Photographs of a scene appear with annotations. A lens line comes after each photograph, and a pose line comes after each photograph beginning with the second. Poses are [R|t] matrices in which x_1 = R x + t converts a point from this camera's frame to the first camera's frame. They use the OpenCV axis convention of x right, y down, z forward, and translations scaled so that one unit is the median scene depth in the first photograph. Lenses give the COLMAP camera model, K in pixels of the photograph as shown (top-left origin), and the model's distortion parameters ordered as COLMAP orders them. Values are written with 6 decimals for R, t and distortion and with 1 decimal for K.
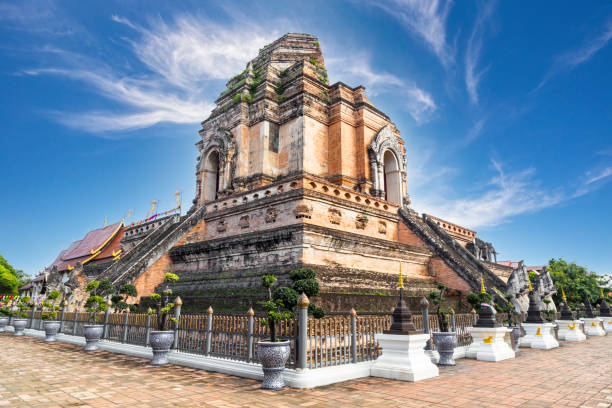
lens RADIAL K [[393.4, 0, 306.0], [0, 393.4, 204.0], [0, 0, 1]] dist [0.005126, 0.000095]
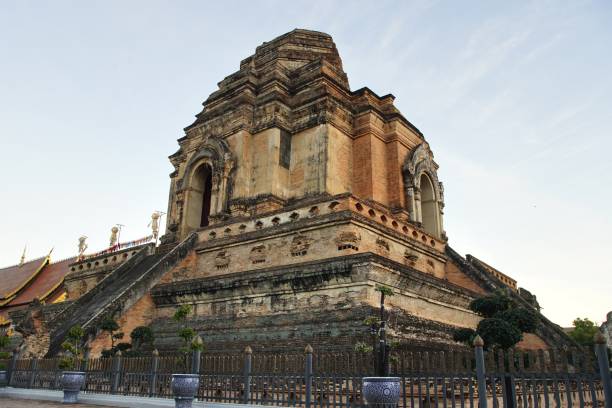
lens RADIAL K [[486.2, 0, 306.0], [0, 486.2, 204.0], [0, 0, 1]] dist [-0.086772, 0.001808]
pose [[0.995399, 0.043944, 0.085150, -0.121661], [-0.035815, 0.994857, -0.094751, 0.028601], [-0.088875, 0.091265, 0.991853, 0.055856]]
